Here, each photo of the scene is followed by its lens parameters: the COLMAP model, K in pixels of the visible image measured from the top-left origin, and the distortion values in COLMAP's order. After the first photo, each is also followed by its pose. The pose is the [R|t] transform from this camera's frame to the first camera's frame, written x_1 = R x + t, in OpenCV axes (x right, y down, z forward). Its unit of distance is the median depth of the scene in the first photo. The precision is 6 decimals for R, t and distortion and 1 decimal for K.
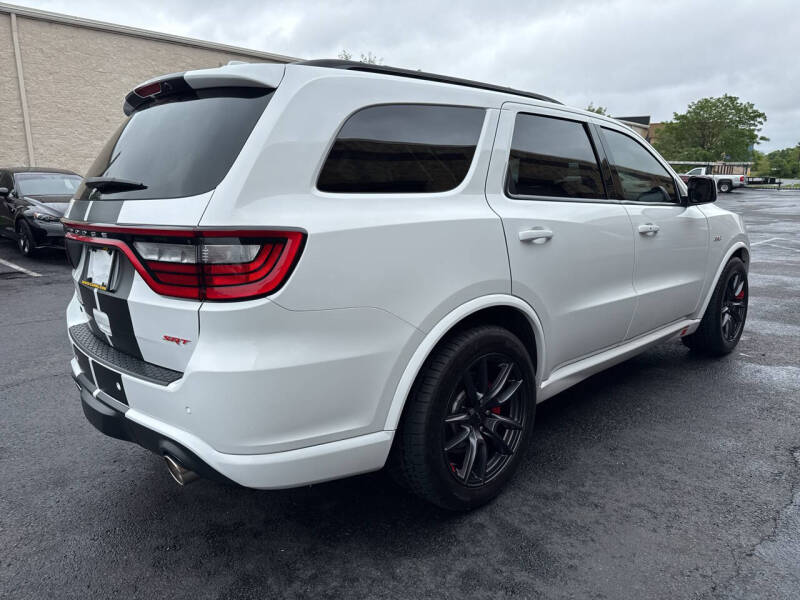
lens RADIAL K [[571.1, 0, 391.7], [0, 571.1, 298.7], [0, 0, 1]] dist [0.022005, -0.025185]
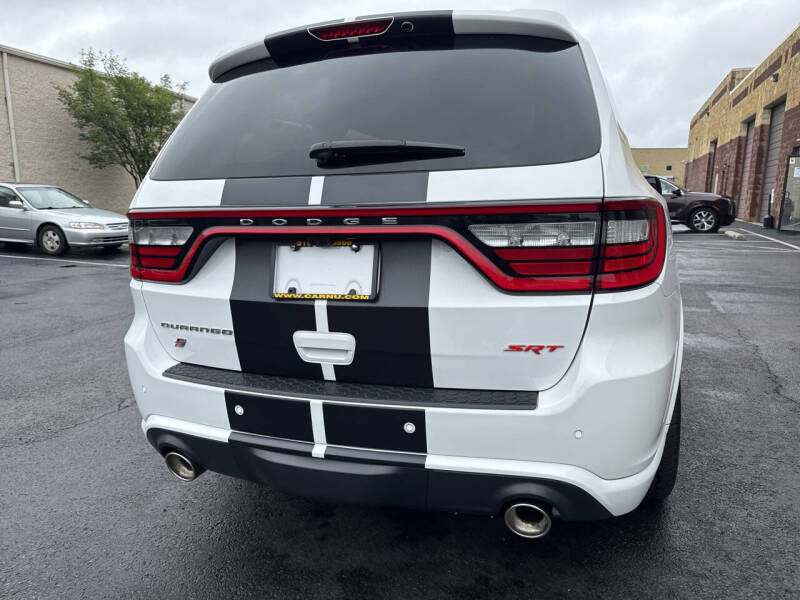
lens RADIAL K [[571.1, 0, 398.7], [0, 571.1, 297.5], [0, 0, 1]] dist [0.022005, -0.025185]
pose [[0.892116, -0.082462, 0.444218, -0.737109], [0.096424, 0.995301, -0.008884, -0.006601], [-0.441398, 0.050759, 0.895875, 0.324529]]
